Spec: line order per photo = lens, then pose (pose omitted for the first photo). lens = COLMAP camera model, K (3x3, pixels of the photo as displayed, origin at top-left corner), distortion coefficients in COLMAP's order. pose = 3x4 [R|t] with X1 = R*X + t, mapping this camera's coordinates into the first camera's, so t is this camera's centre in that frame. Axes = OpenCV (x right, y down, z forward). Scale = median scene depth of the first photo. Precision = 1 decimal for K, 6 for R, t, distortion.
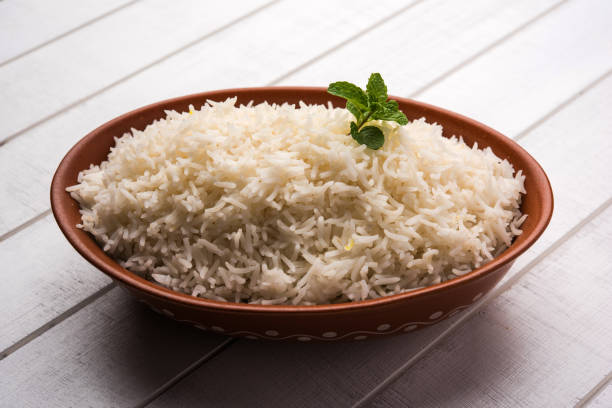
lens RADIAL K [[1068.4, 0, 307.4], [0, 1068.4, 203.5], [0, 0, 1]] dist [0.041303, 0.000000]
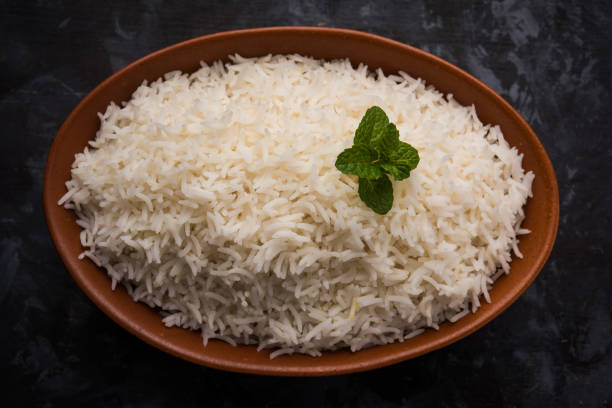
lens RADIAL K [[1068.4, 0, 306.5], [0, 1068.4, 202.5], [0, 0, 1]] dist [0.041303, 0.000000]
pose [[0.999200, -0.014940, 0.037091, -0.042208], [-0.013423, 0.748439, 0.663068, -0.706336], [-0.037666, -0.663036, 0.747639, 0.292264]]
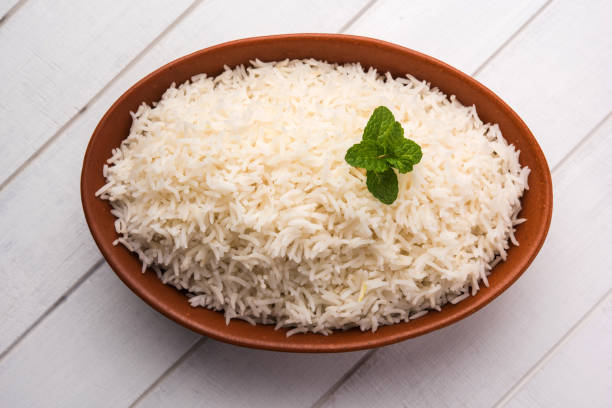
lens RADIAL K [[1068.4, 0, 305.6], [0, 1068.4, 206.1], [0, 0, 1]] dist [0.041303, 0.000000]
pose [[0.999881, -0.011834, 0.009866, -0.030563], [0.002331, 0.749156, 0.662390, -0.760541], [-0.015230, -0.662288, 0.749094, 0.210148]]
